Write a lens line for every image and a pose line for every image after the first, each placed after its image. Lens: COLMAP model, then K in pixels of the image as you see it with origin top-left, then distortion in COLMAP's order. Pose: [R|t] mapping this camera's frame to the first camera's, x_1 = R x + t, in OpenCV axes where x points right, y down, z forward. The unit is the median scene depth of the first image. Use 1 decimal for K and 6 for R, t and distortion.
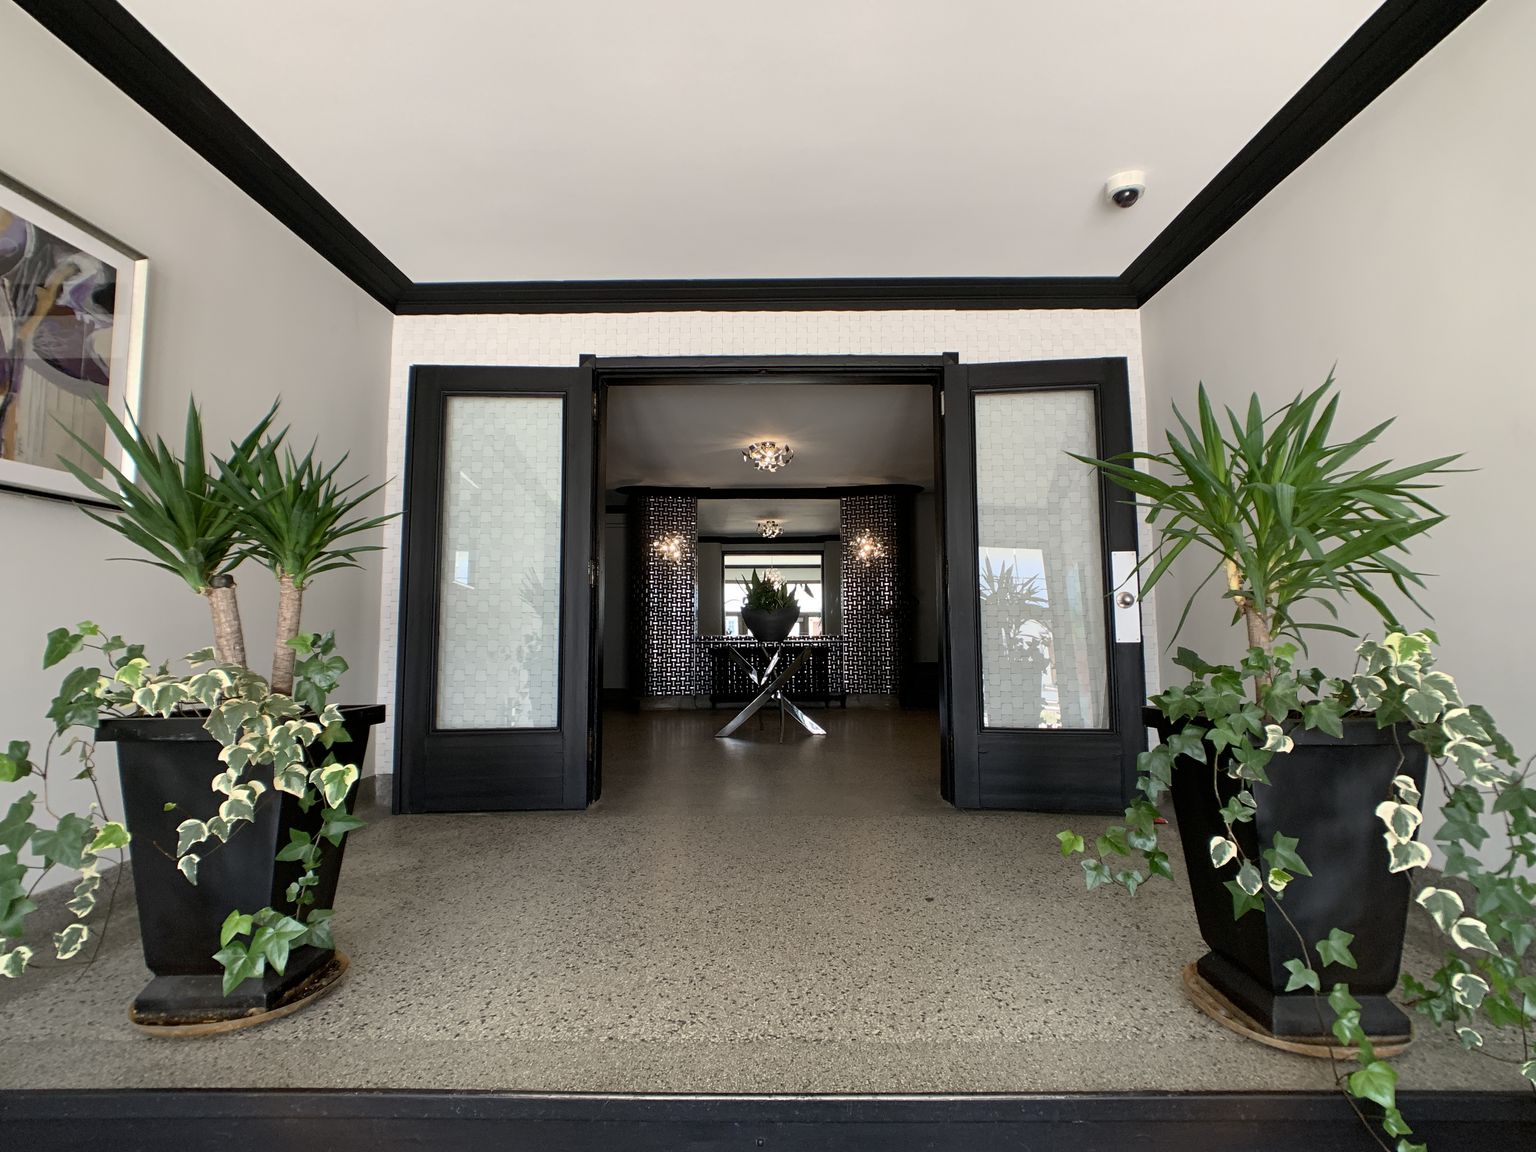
lens RADIAL K [[1160.4, 0, 771.3], [0, 1160.4, 520.9], [0, 0, 1]] dist [-0.006606, -0.005622]
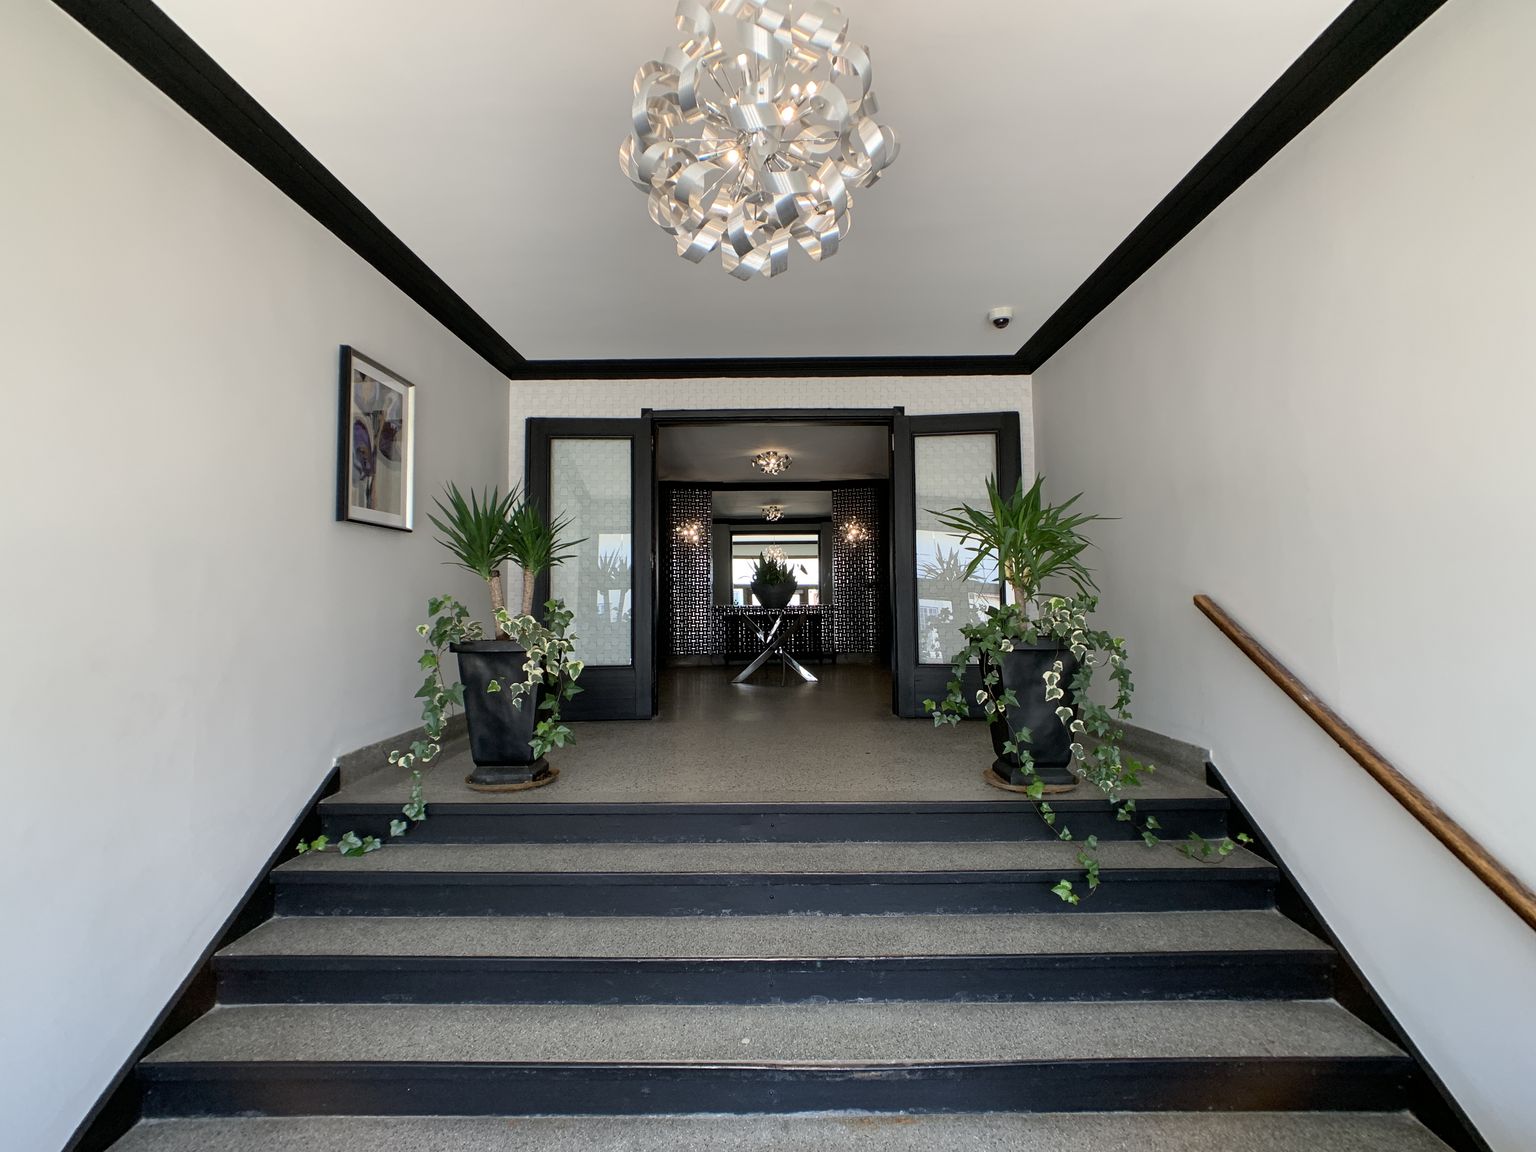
lens RADIAL K [[1162.5, 0, 768.0], [0, 1162.5, 576.0], [0, 0, 1]] dist [0.000342, -0.000068]
pose [[0.999984, -0.003489, -0.004559, -0.002317], [0.003807, 0.997413, 0.071776, -0.039342], [0.004297, -0.071793, 0.997410, -0.451397]]
